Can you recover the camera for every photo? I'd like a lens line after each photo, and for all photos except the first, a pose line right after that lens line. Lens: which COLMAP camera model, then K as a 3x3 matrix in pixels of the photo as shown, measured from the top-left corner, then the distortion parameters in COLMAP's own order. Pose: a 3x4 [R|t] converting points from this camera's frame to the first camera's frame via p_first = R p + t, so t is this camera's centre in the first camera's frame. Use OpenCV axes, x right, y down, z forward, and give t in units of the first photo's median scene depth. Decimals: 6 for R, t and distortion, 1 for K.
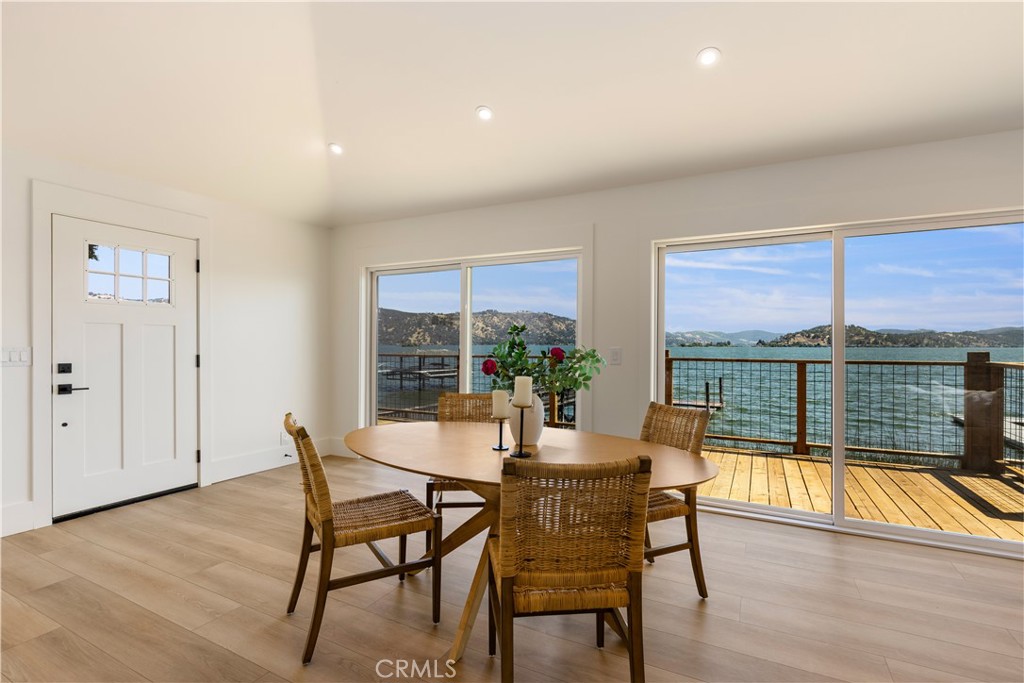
lens RADIAL K [[475.0, 0, 515.7], [0, 475.0, 344.3], [0, 0, 1]] dist [-0.008506, -0.000025]
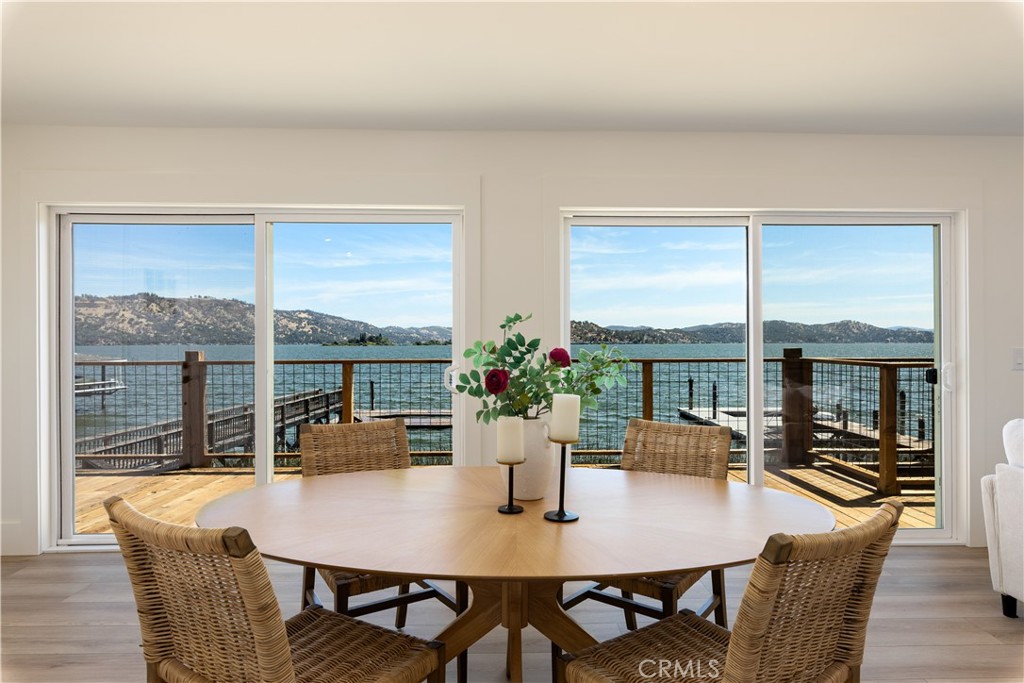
lens RADIAL K [[596.2, 0, 515.8], [0, 596.2, 343.7], [0, 0, 1]] dist [-0.001436, 0.000419]
pose [[0.875764, -0.006788, 0.482692, -0.171396], [0.005930, 0.999977, 0.003303, -0.000870], [-0.482703, -0.000030, 0.875784, 0.131243]]
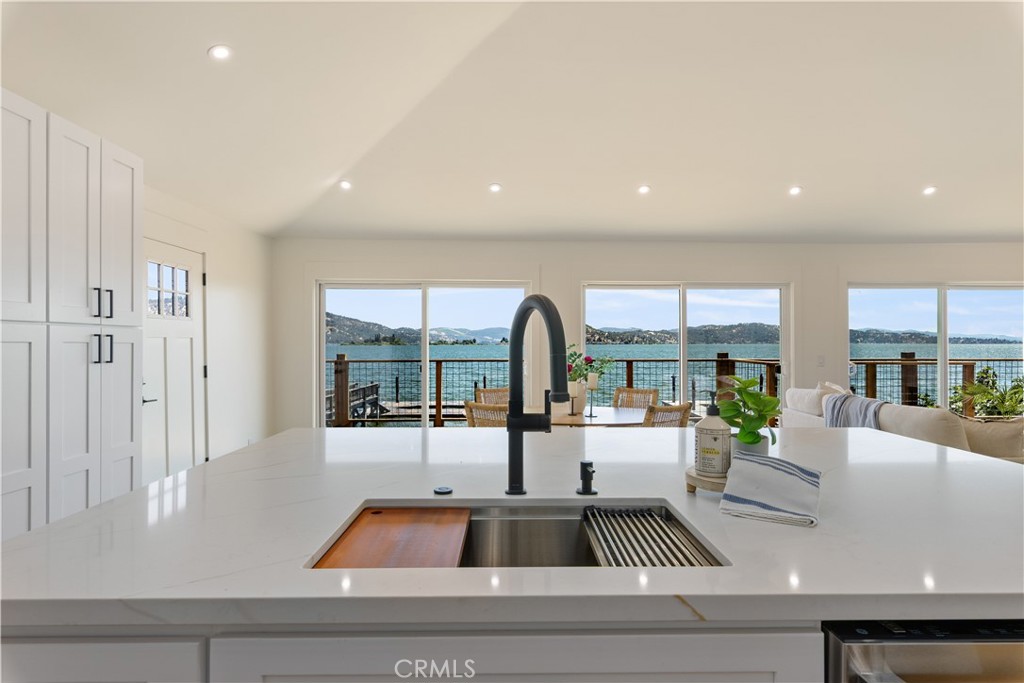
lens RADIAL K [[548.5, 0, 515.0], [0, 548.5, 342.1], [0, 0, 1]] dist [-0.006290, -0.000573]
pose [[0.876996, -0.003594, 0.480485, -0.504386], [0.003789, 0.999993, 0.000565, -0.021000], [-0.480484, 0.001326, 0.877003, -0.284222]]
